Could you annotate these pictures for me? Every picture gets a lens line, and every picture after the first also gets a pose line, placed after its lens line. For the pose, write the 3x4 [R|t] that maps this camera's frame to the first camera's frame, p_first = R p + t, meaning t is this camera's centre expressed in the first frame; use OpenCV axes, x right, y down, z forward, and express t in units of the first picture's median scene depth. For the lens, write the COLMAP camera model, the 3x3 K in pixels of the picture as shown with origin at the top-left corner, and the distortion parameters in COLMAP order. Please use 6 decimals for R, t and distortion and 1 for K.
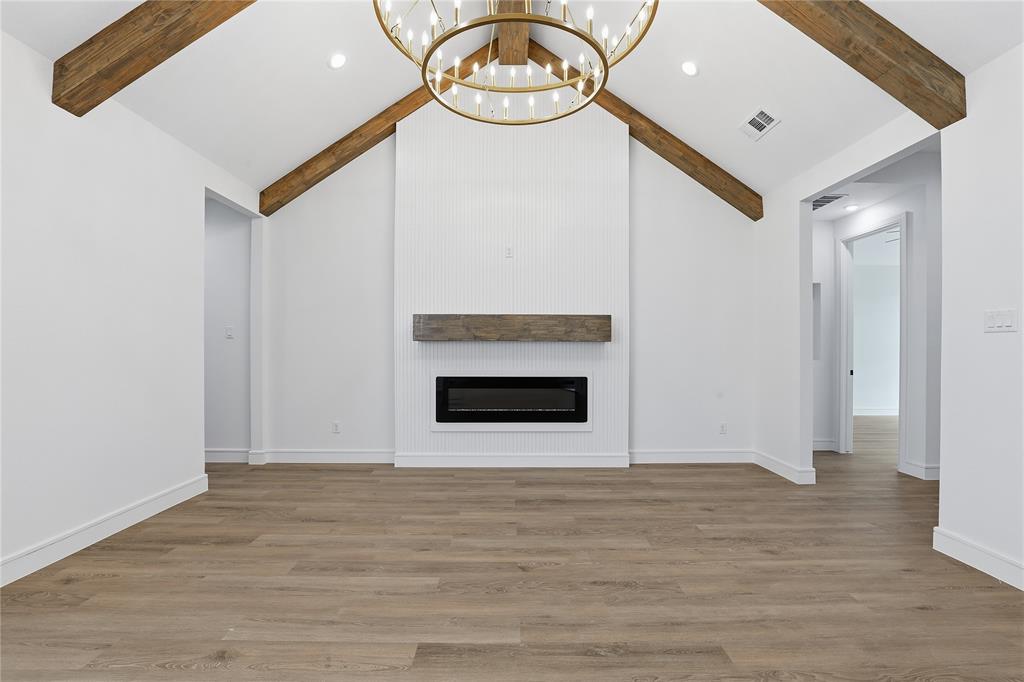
lens RADIAL K [[473.5, 0, 513.1], [0, 473.5, 345.7], [0, 0, 1]] dist [-0.023488, 0.001774]
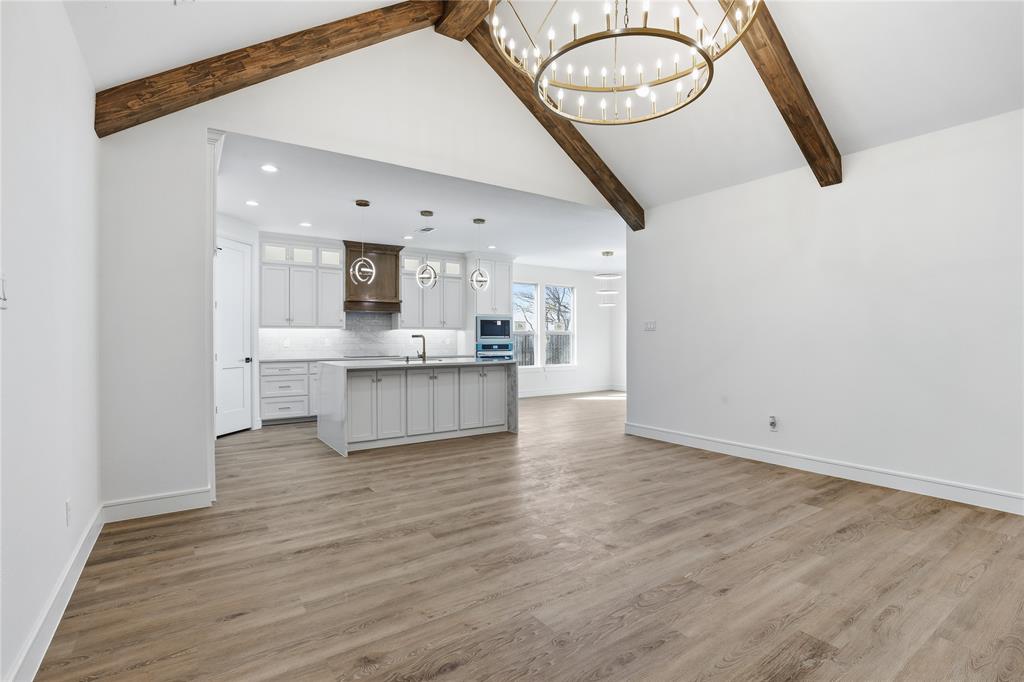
lens RADIAL K [[473.5, 0, 510.0], [0, 473.5, 333.2], [0, 0, 1]] dist [-0.023488, 0.001774]
pose [[-0.831588, -0.011181, -0.555281, 0.749675], [-0.000909, 0.999823, -0.018771, 0.013826], [0.555392, -0.015105, -0.831451, 1.641254]]
